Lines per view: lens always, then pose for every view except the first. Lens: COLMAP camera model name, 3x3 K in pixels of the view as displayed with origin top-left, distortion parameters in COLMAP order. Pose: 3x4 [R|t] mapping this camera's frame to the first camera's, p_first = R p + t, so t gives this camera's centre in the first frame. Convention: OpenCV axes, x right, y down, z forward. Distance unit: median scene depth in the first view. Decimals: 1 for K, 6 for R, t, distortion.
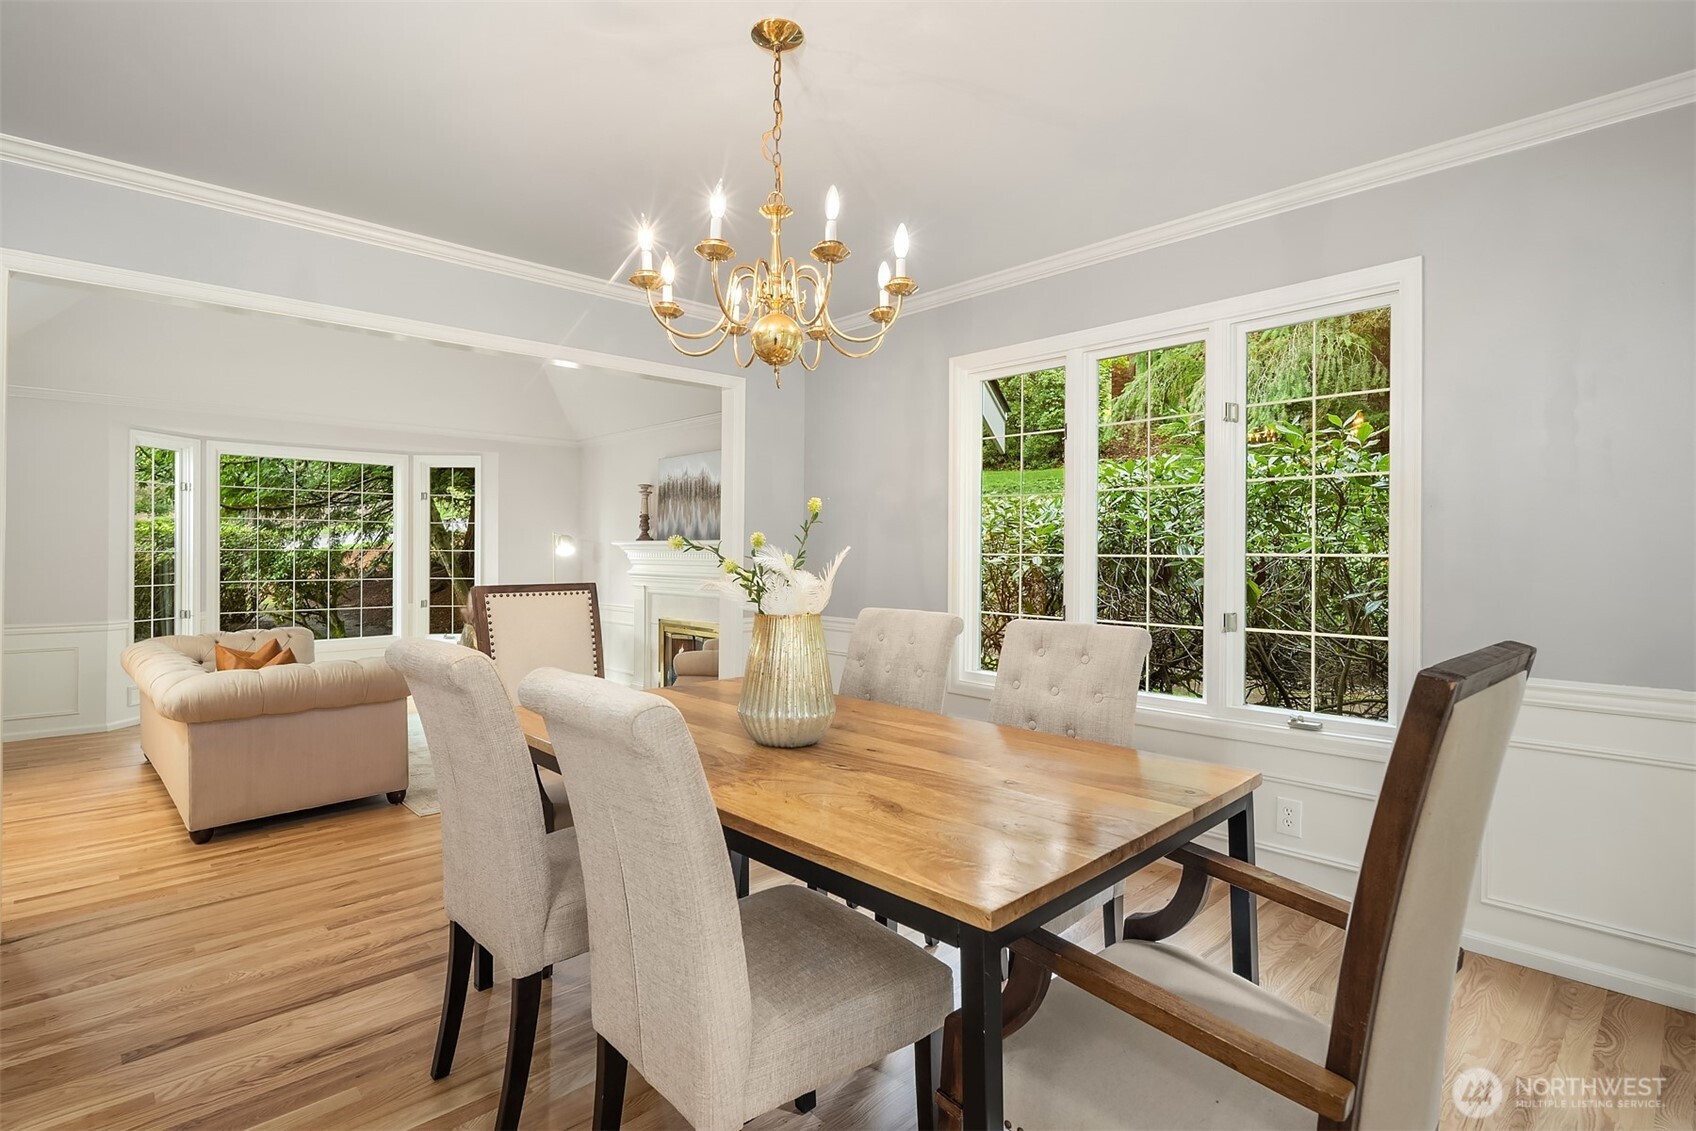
lens RADIAL K [[821.5, 0, 849.7], [0, 821.5, 549.6], [0, 0, 1]] dist [-0.000646, -0.000246]
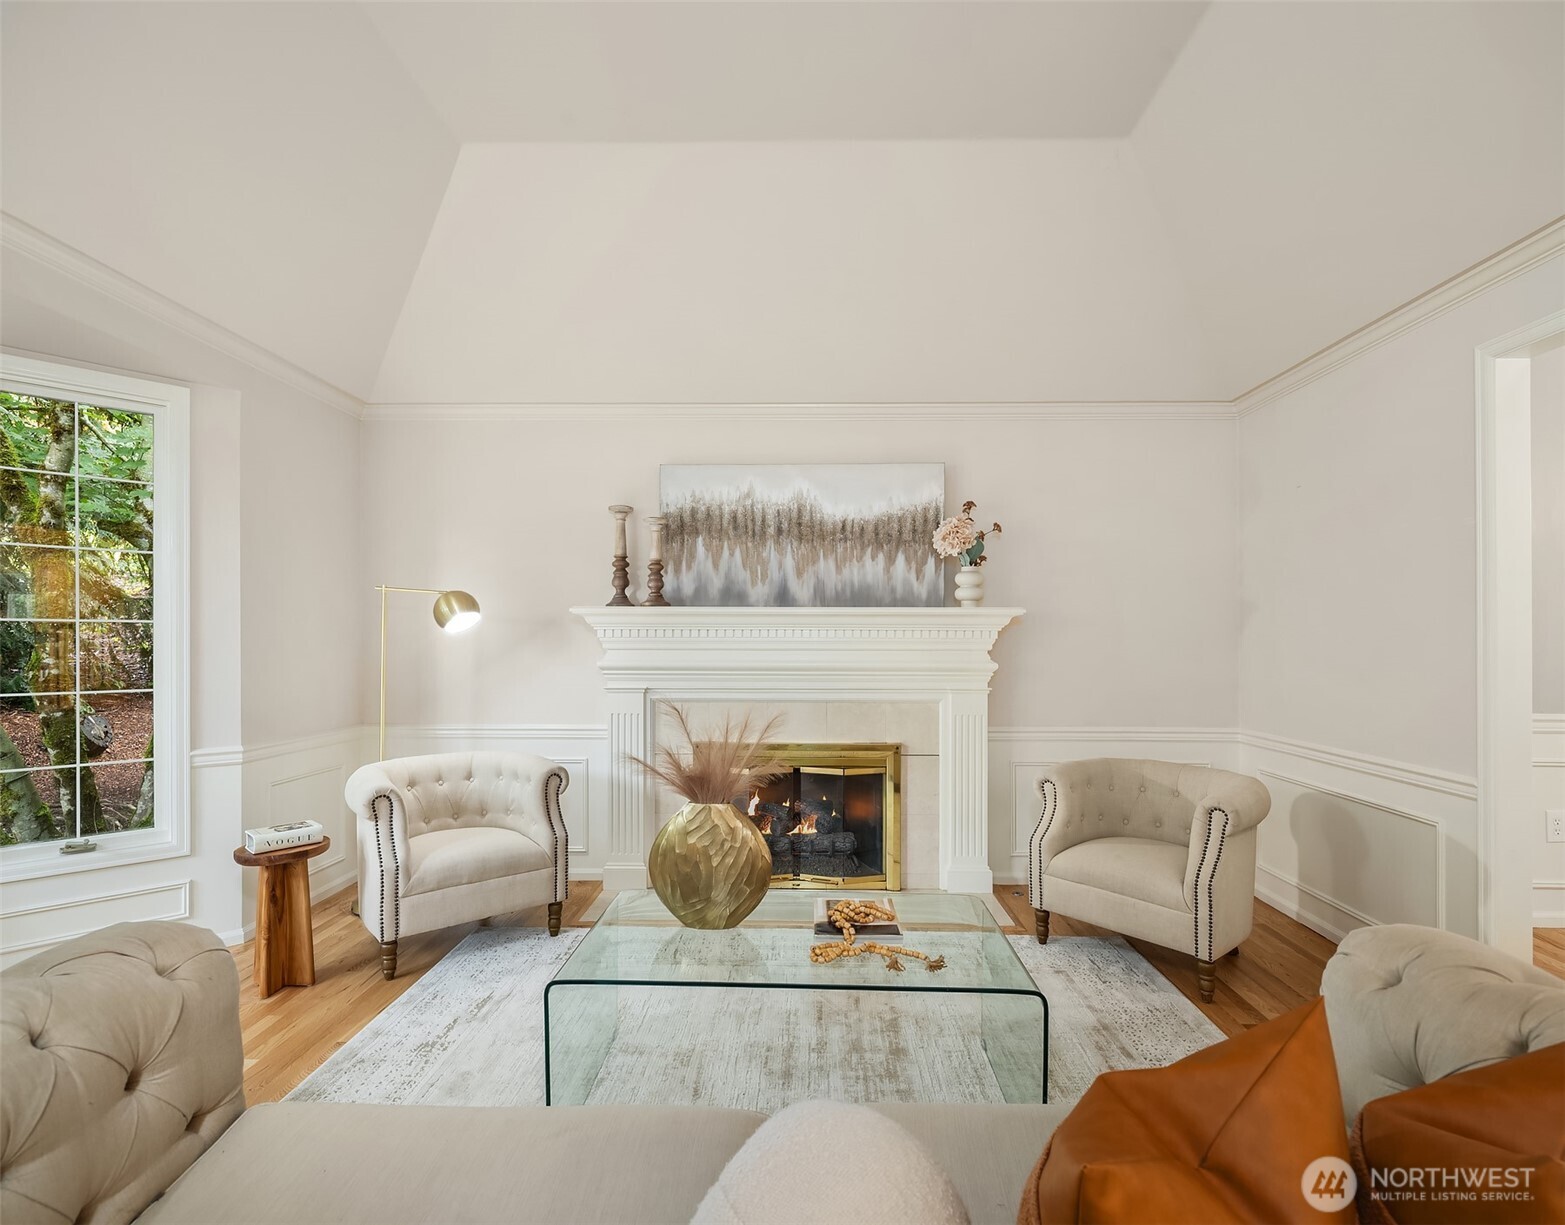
lens RADIAL K [[762.5, 0, 784.7], [0, 762.5, 637.6], [0, 0, 1]] dist [0.011860, -0.009404]
pose [[0.711796, 0.000977, 0.702386, -0.546185], [-0.001296, 0.999999, -0.000078, 0.009795], [-0.702385, -0.000855, 0.711797, 0.560075]]
